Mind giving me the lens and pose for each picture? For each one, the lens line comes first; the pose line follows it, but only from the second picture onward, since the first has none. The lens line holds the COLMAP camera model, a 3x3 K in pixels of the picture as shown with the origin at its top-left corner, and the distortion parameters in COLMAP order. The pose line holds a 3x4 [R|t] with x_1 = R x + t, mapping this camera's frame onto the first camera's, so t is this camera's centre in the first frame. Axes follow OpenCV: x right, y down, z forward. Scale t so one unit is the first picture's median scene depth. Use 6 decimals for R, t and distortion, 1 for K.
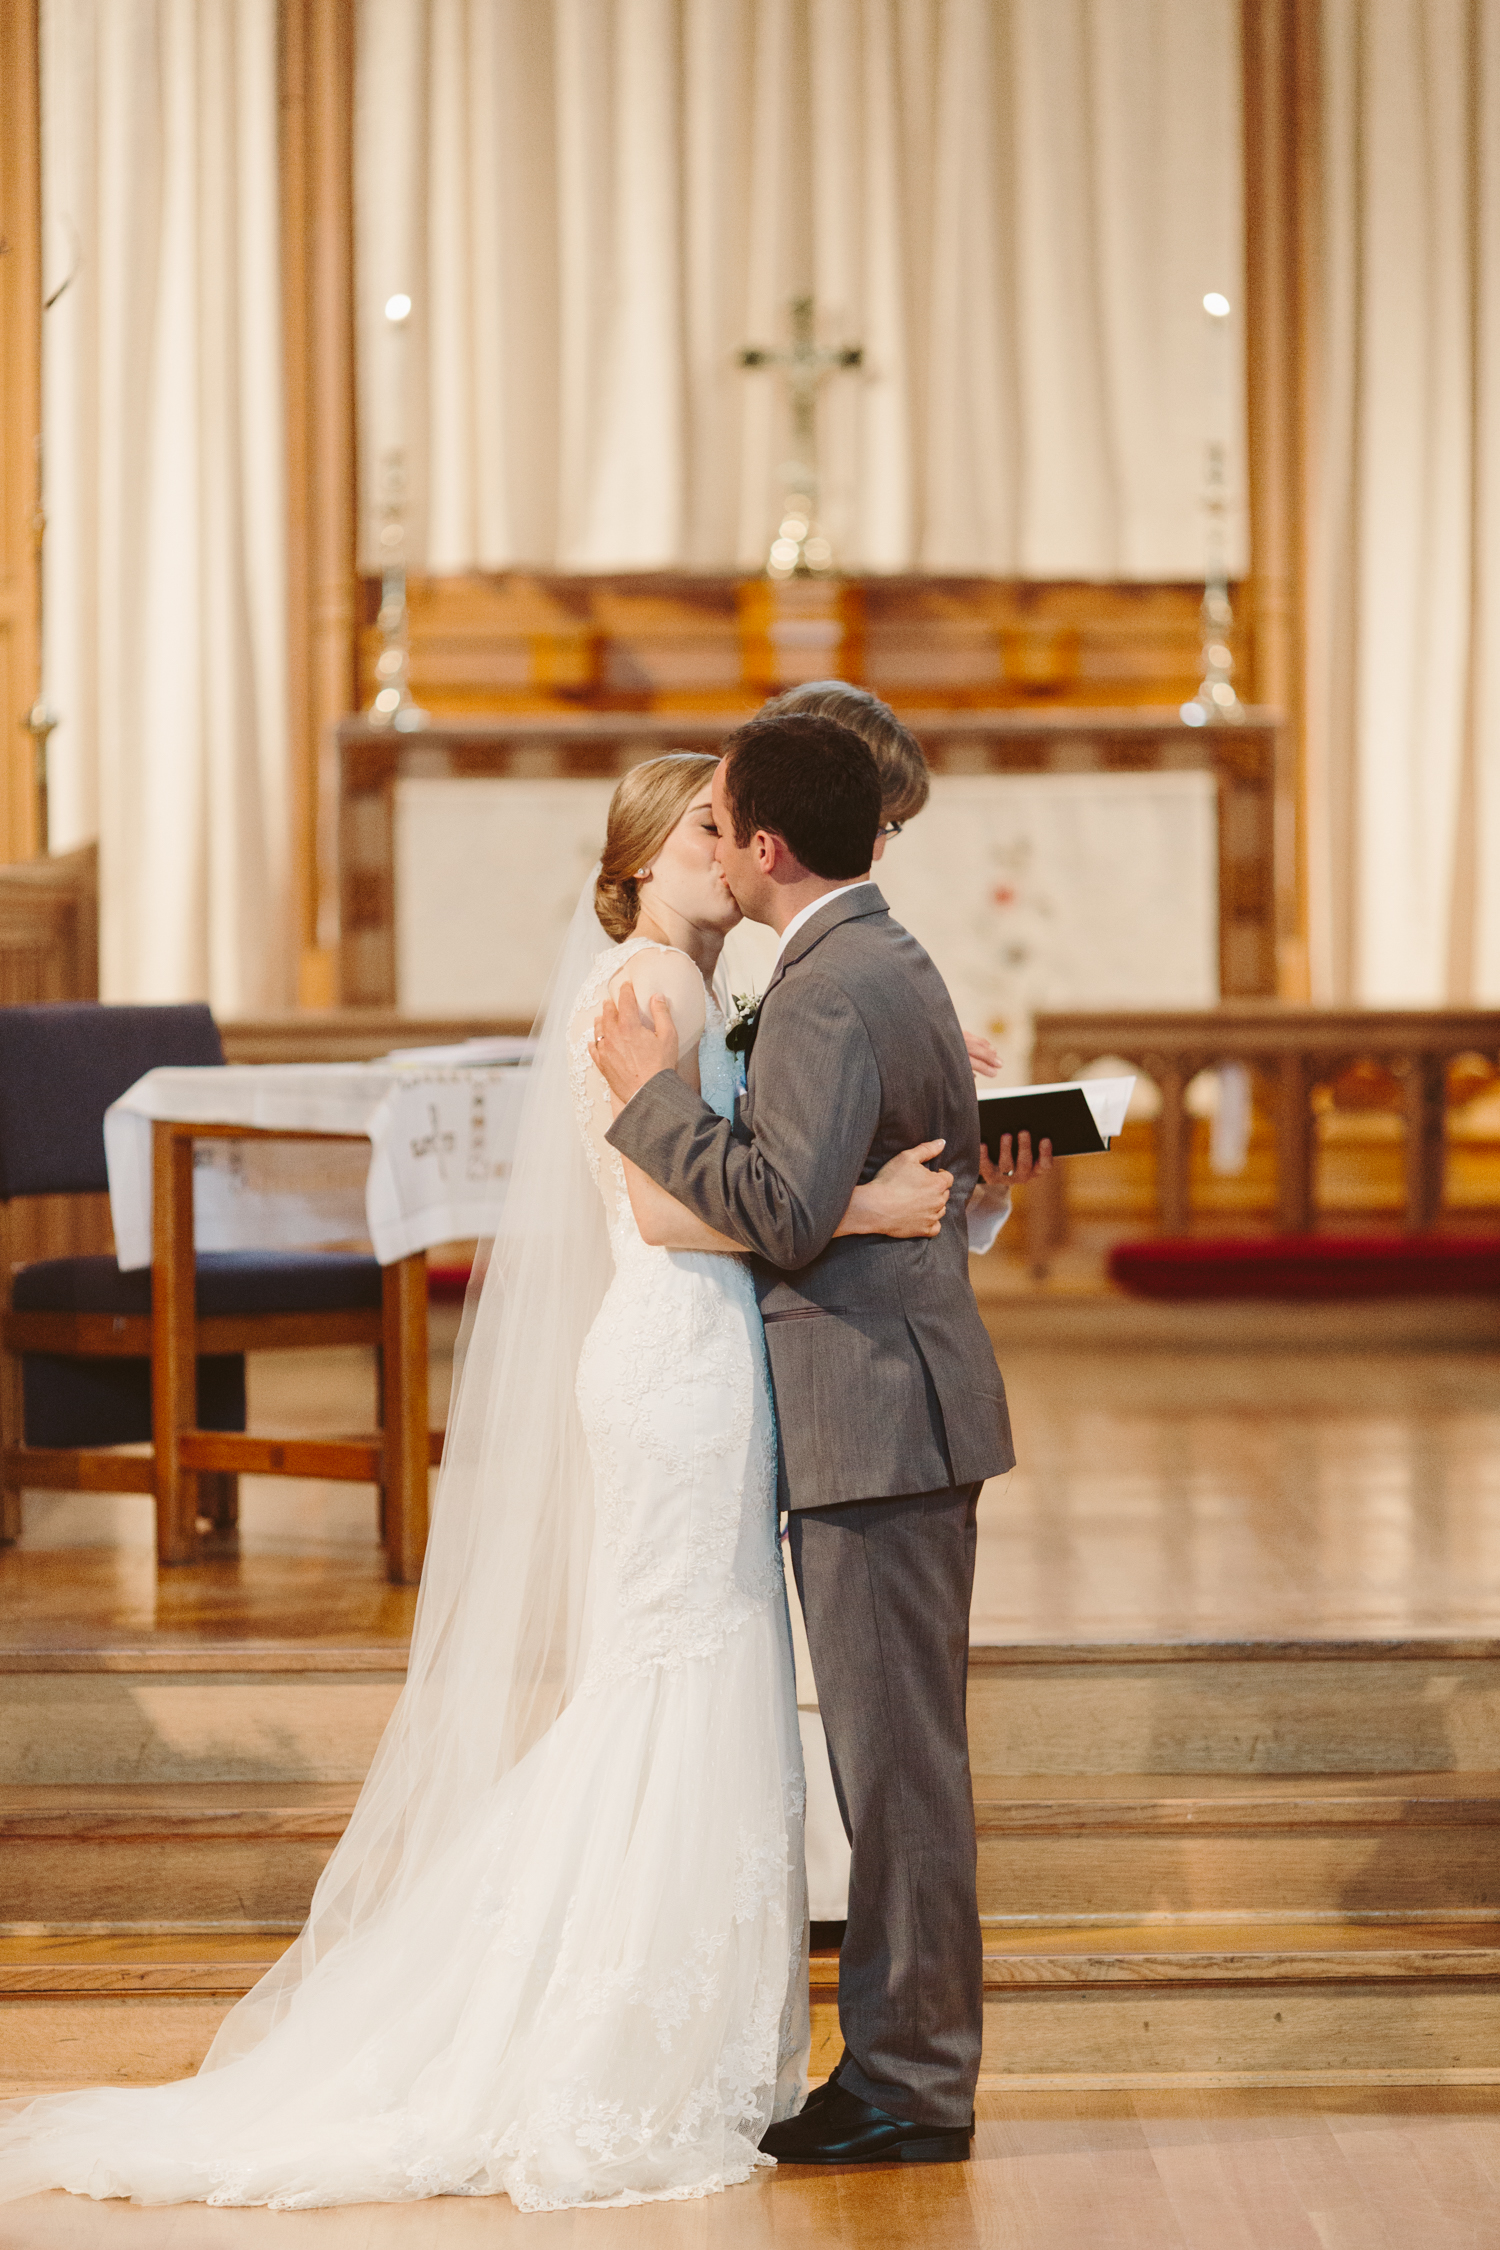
lens RADIAL K [[8760.8, 0, 750.0], [0, 8760.8, 1125.0], [0, 0, 1]] dist [0.082592, 1.025287]
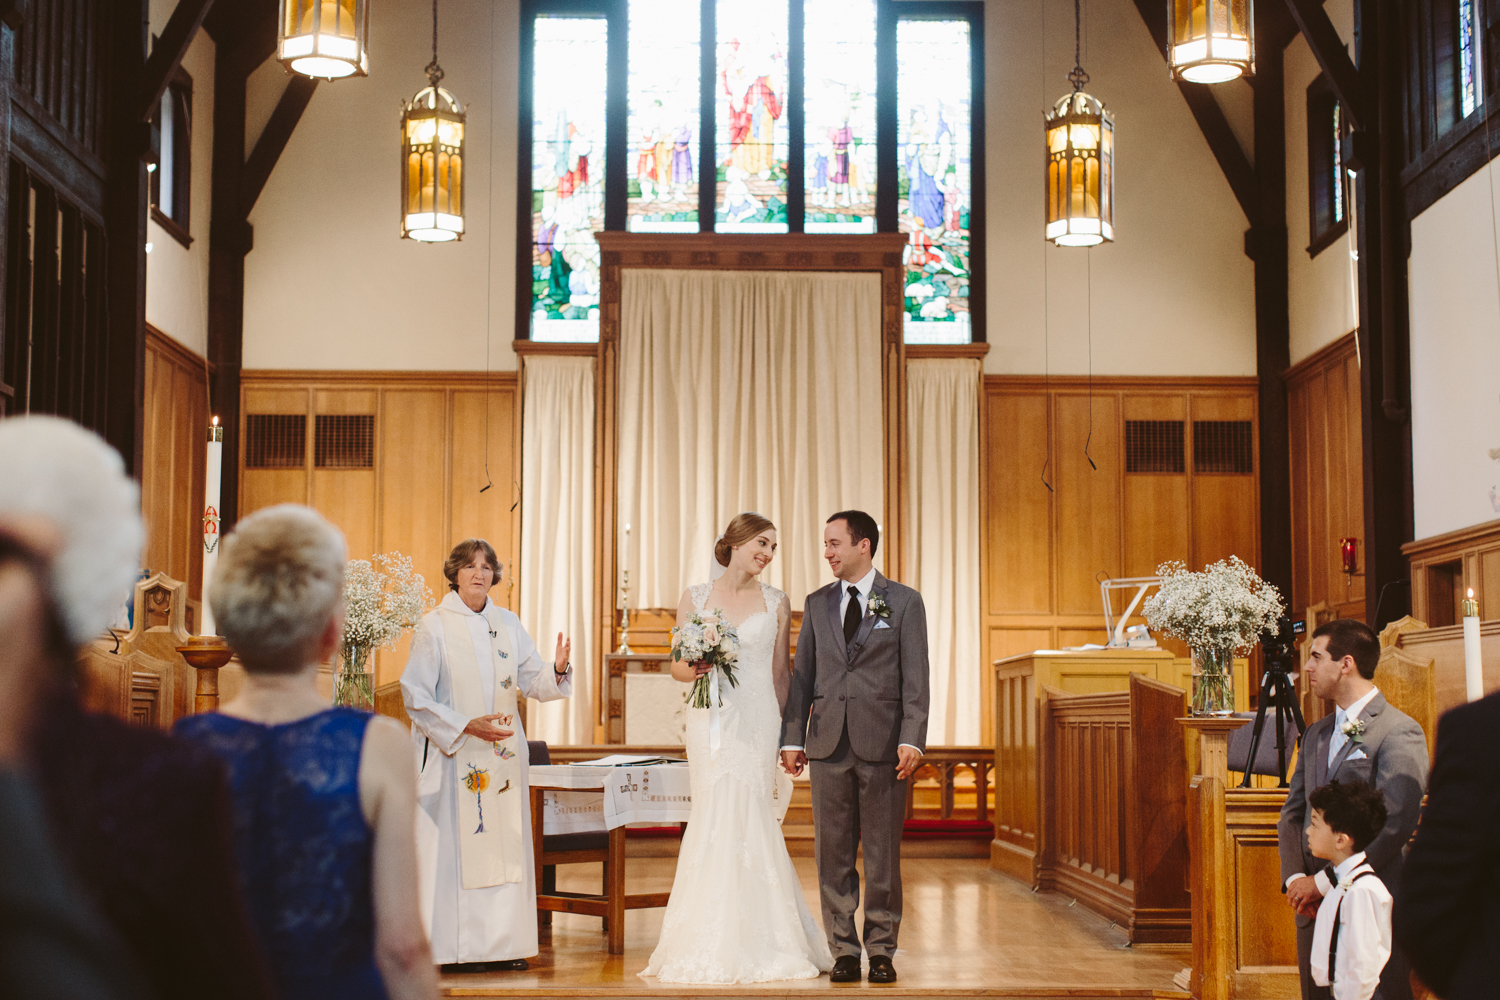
lens RADIAL K [[2172.5, 0, 750.0], [0, 2172.5, 500.0], [0, 0, 1]] dist [0.323880, 0.010518]
pose [[0.999925, 0.008224, 0.009080, -0.002217], [-0.007021, 0.992081, -0.125402, -0.002126], [-0.010039, 0.125328, 0.992065, 0.197988]]
